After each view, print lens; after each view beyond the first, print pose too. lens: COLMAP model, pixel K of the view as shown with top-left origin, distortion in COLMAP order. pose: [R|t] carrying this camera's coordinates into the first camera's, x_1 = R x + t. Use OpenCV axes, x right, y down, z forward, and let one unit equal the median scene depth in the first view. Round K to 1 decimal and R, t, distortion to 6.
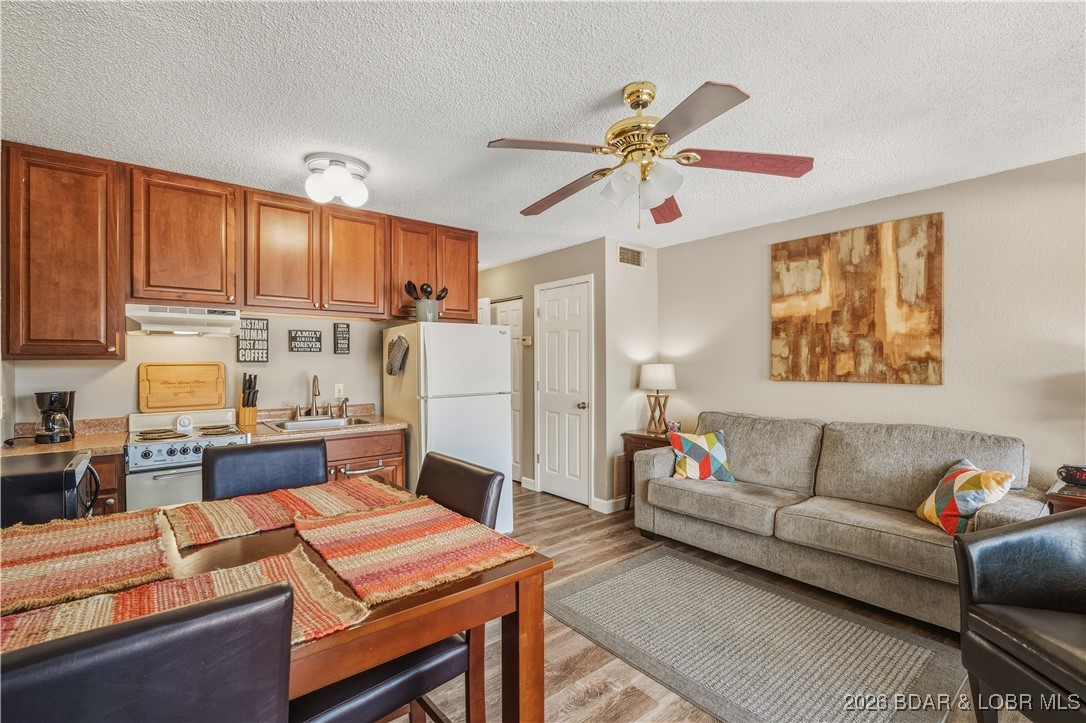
lens RADIAL K [[484.3, 0, 545.3], [0, 484.3, 359.7], [0, 0, 1]] dist [-0.009692, 0.000325]
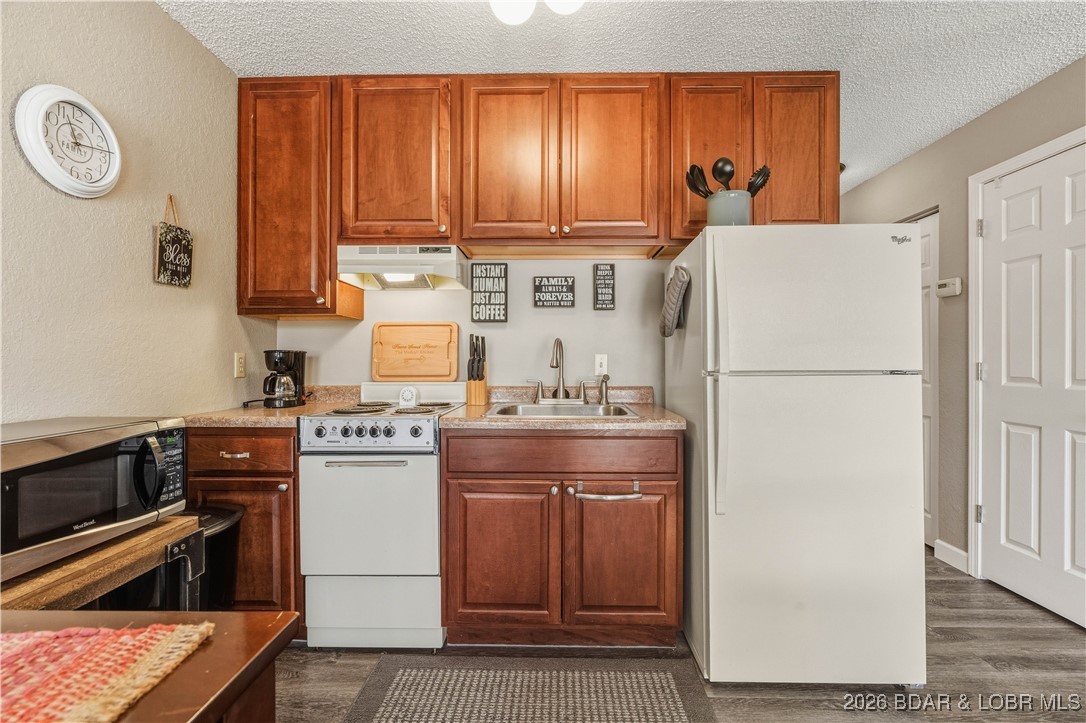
lens RADIAL K [[484.3, 0, 545.3], [0, 484.3, 359.7], [0, 0, 1]] dist [-0.009692, 0.000325]
pose [[0.762131, 0.003405, -0.647413, -0.054001], [-0.000053, 0.999986, 0.005198, 0.060456], [0.647422, -0.003927, 0.762121, 0.488879]]
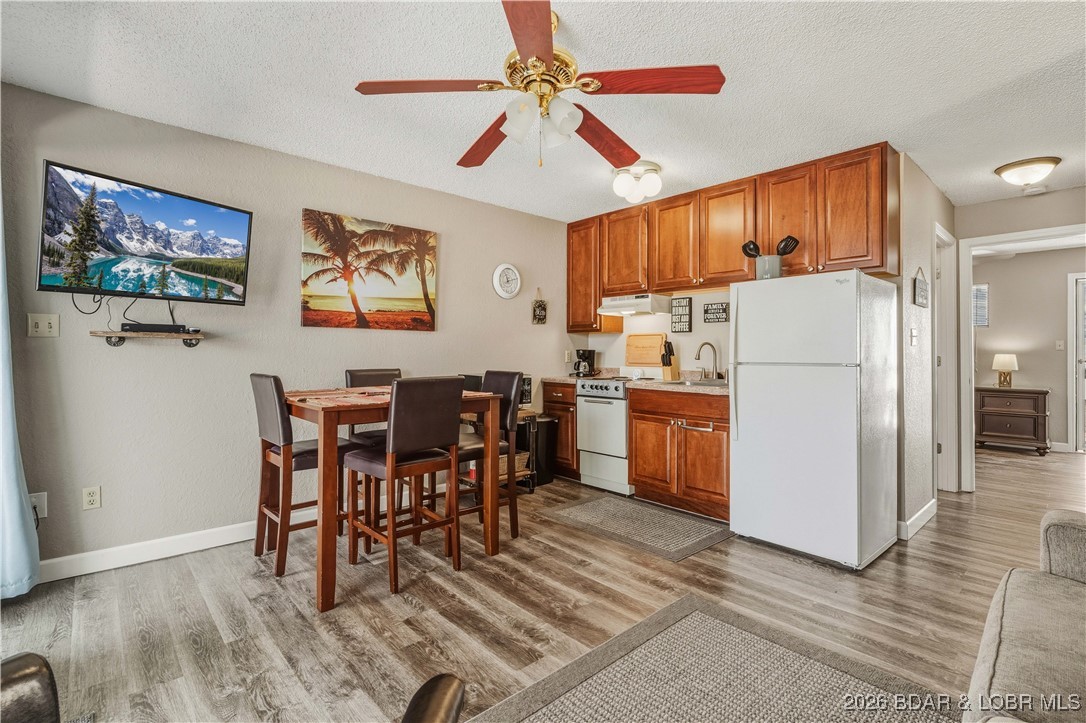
lens RADIAL K [[502.5, 0, 545.1], [0, 502.5, 346.5], [0, 0, 1]] dist [-0.001478, 0.000001]
pose [[0.054118, -0.004694, -0.998524, 0.702007], [0.003728, 0.999983, -0.004498, 0.047700], [0.998528, -0.003479, 0.054135, 0.575738]]
